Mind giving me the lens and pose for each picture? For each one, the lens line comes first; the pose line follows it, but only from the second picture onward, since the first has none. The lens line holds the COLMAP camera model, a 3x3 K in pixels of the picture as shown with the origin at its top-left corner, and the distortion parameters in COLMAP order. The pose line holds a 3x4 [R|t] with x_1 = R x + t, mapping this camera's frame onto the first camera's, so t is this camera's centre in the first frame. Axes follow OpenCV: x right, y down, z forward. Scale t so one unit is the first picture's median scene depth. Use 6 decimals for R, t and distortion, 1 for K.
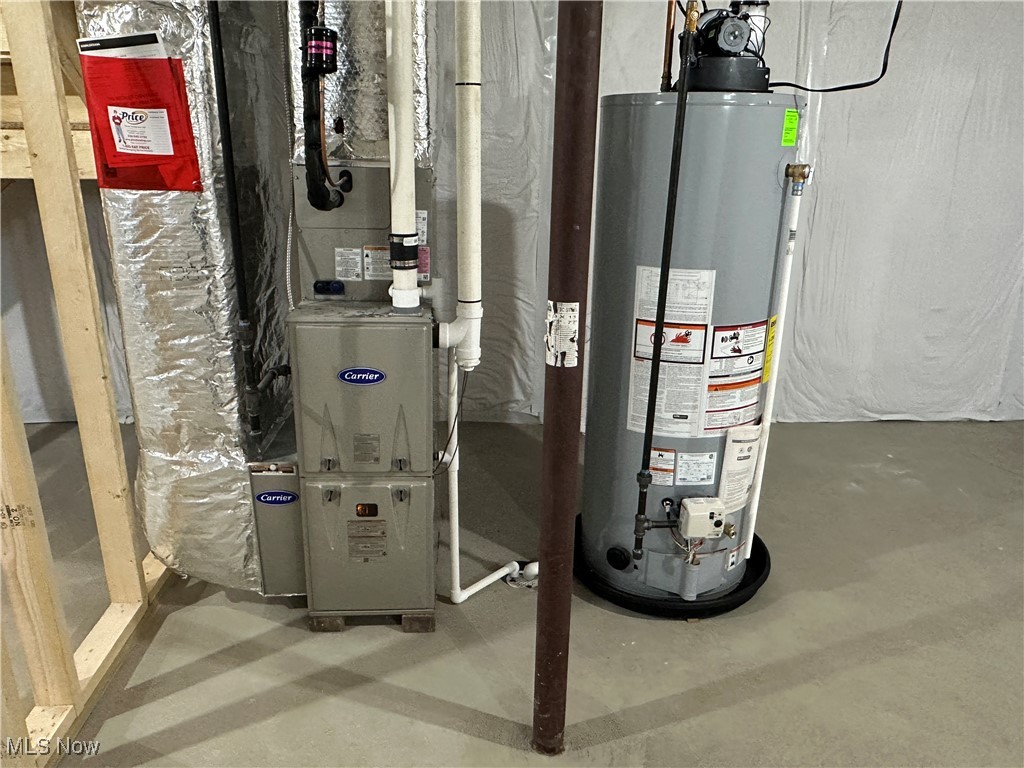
lens RADIAL K [[726.7, 0, 512.0], [0, 726.7, 384.0], [0, 0, 1]] dist [-0.000375, 0.000036]
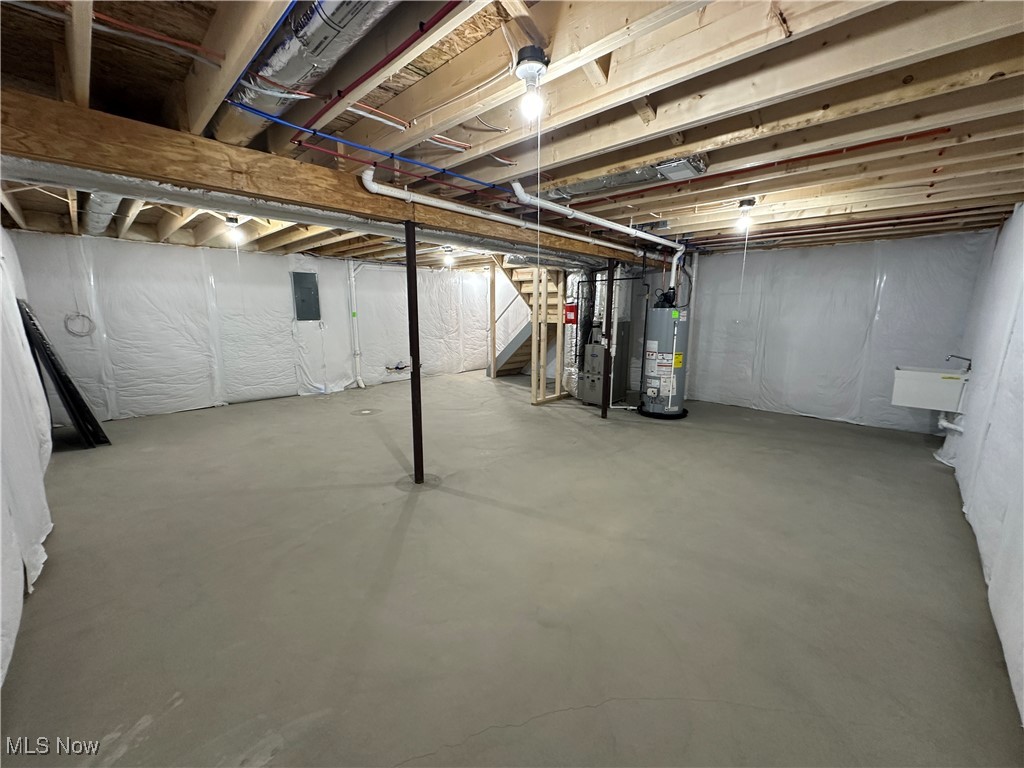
lens RADIAL K [[408.4, 0, 512.0], [0, 408.4, 384.0], [0, 0, 1]] dist [-0.002054, -0.000068]
pose [[0.695857, 0.116856, -0.708610, 1.598754], [-0.224702, 0.972562, -0.060274, 0.528243], [0.682124, 0.201168, 0.703021, -1.623586]]
